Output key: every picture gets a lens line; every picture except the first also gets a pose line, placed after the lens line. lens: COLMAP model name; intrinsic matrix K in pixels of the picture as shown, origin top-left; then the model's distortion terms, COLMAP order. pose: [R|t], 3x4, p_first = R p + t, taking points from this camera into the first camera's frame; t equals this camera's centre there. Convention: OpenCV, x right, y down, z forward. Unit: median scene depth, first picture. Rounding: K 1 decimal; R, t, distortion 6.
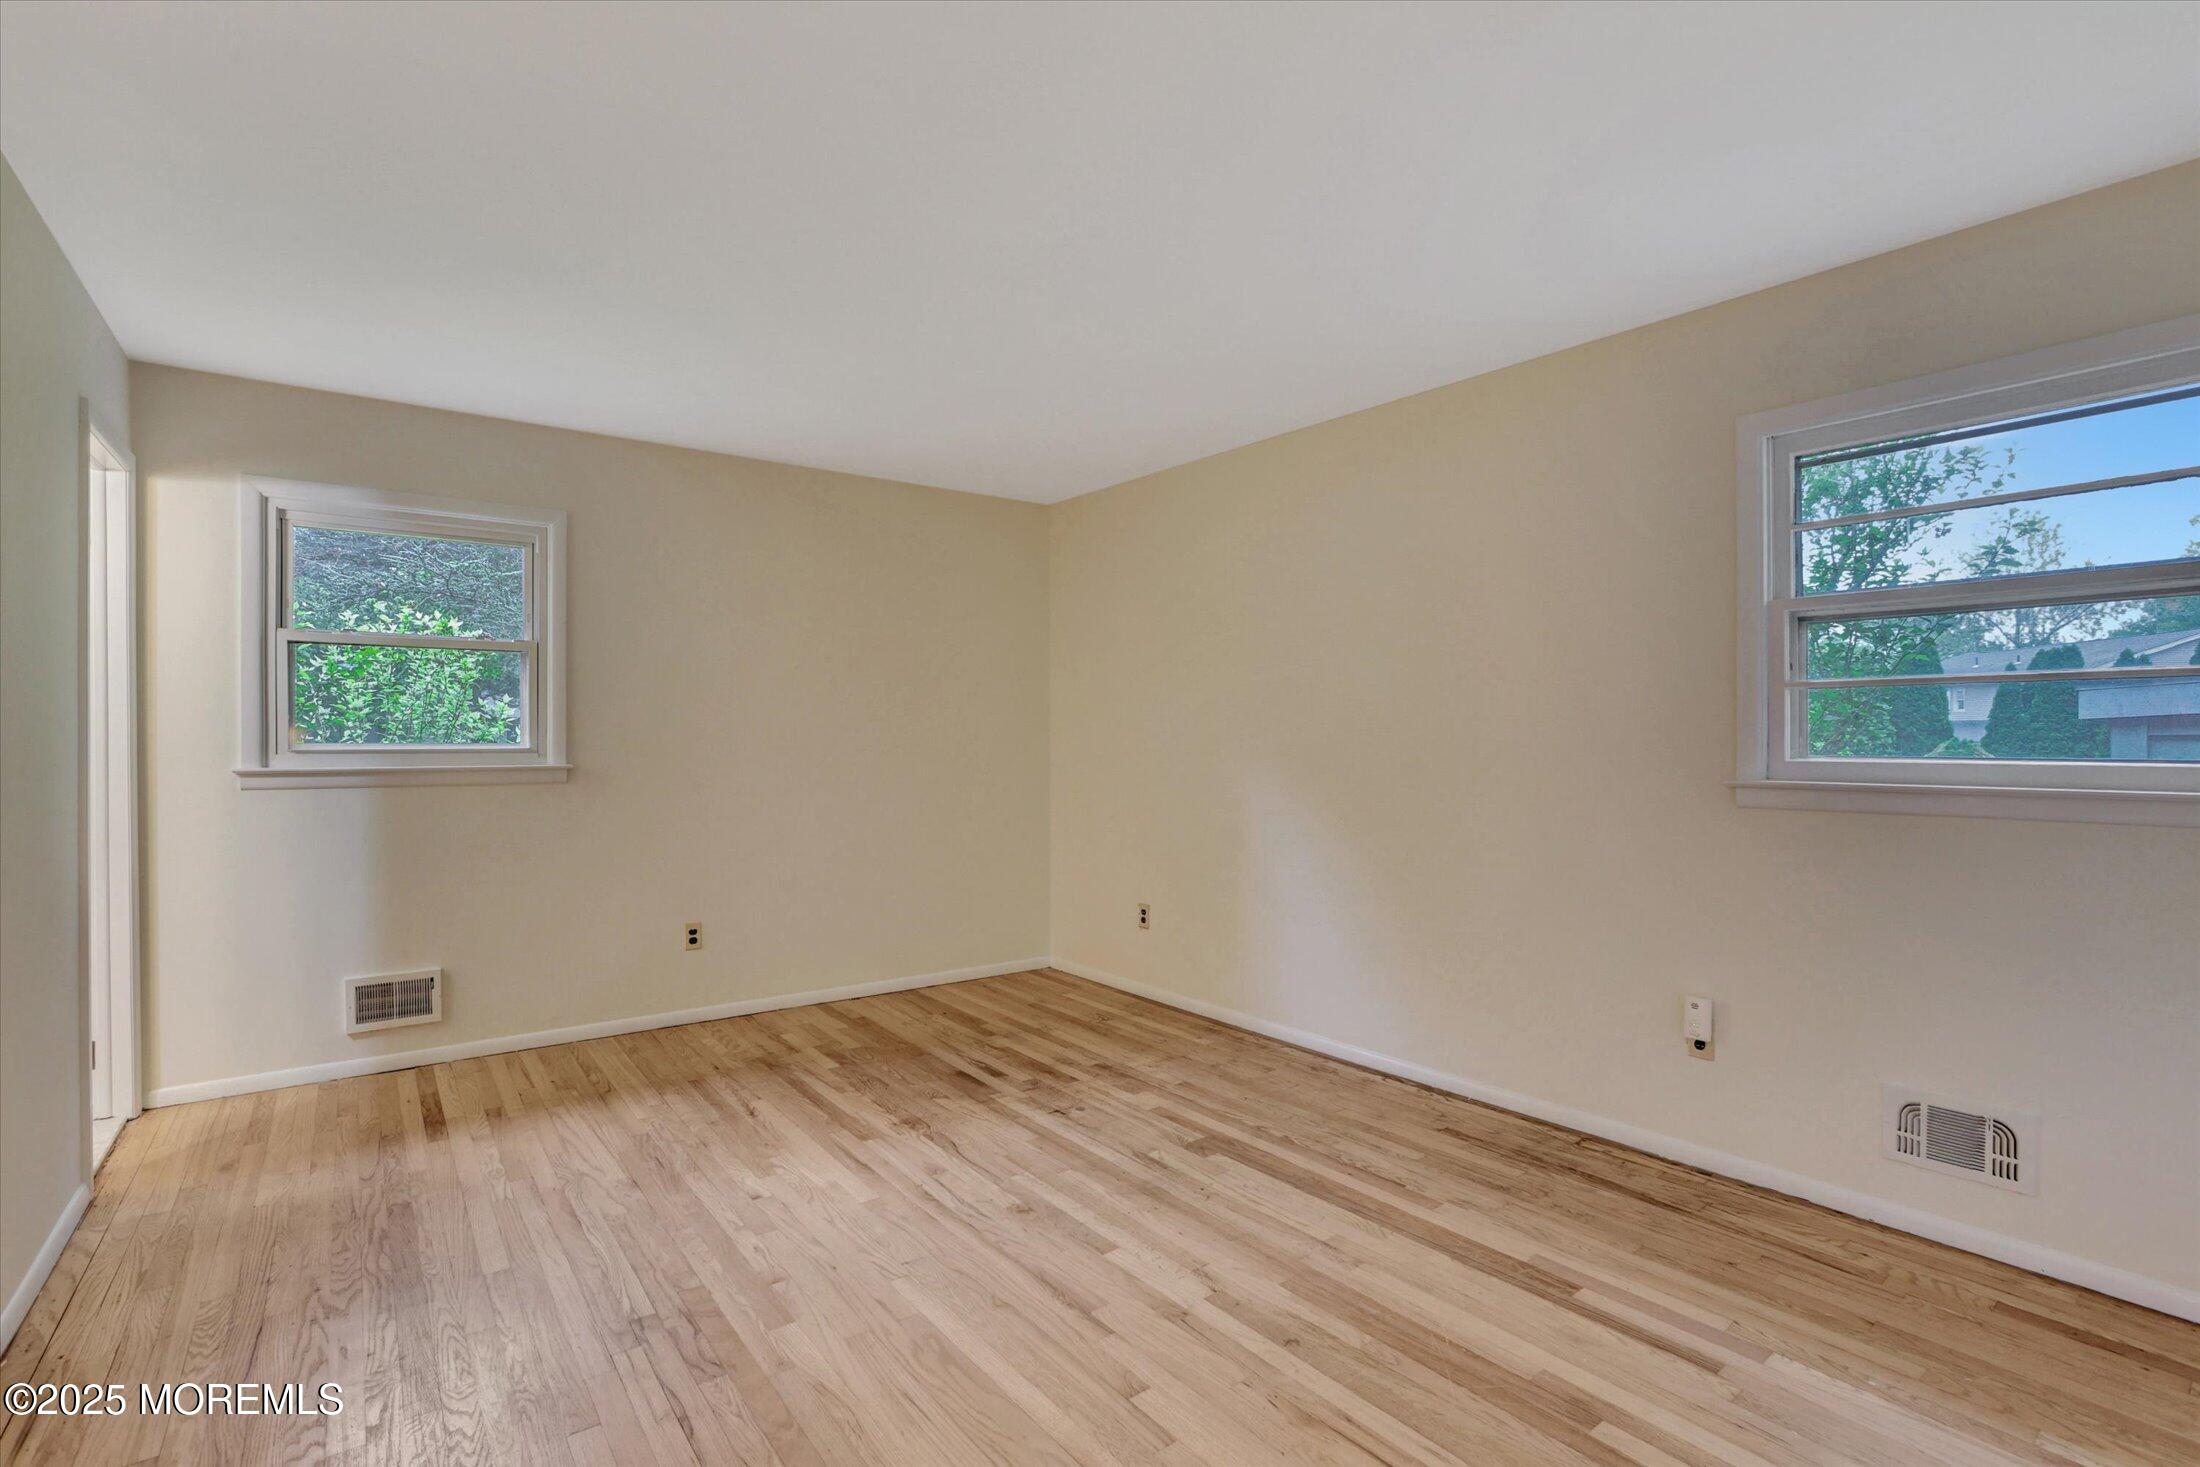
lens RADIAL K [[1028.4, 0, 1094.8], [0, 1028.4, 728.7], [0, 0, 1]] dist [-0.090319, 0.019895]
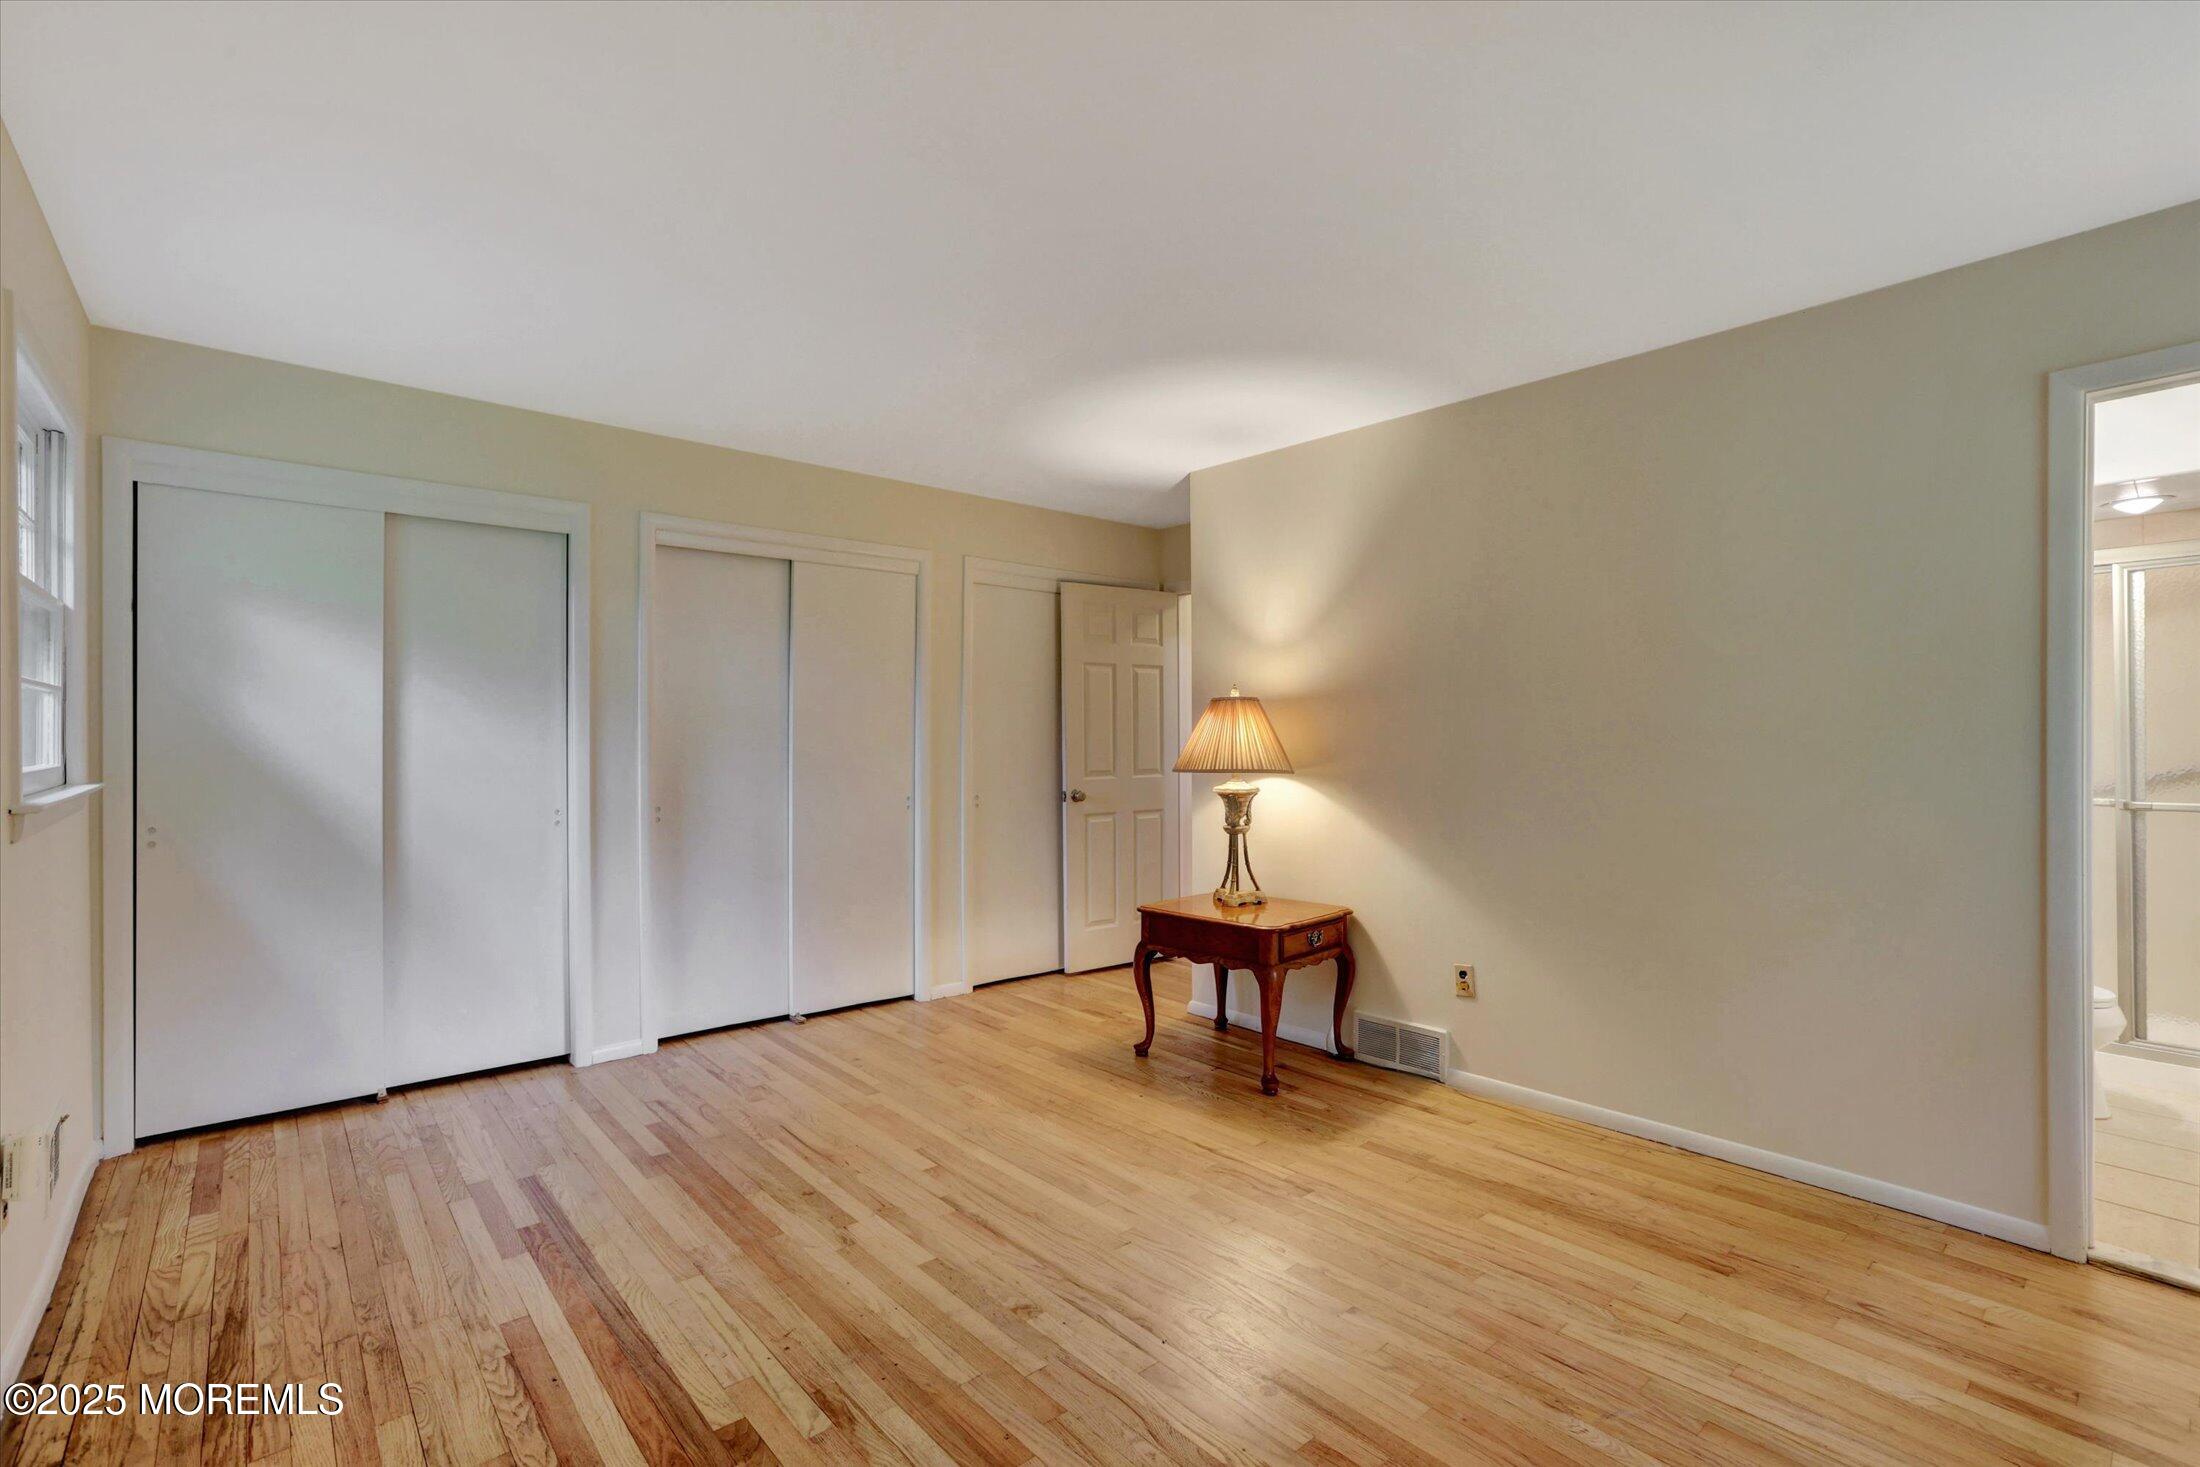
lens RADIAL K [[1028.4, 0, 1094.8], [0, 1028.4, 728.7], [0, 0, 1]] dist [-0.090319, 0.019895]
pose [[-0.998122, -0.004791, -0.061067, -0.085510], [-0.004064, 0.999920, -0.012018, 0.006354], [0.061119, -0.011747, -0.998061, 2.017284]]
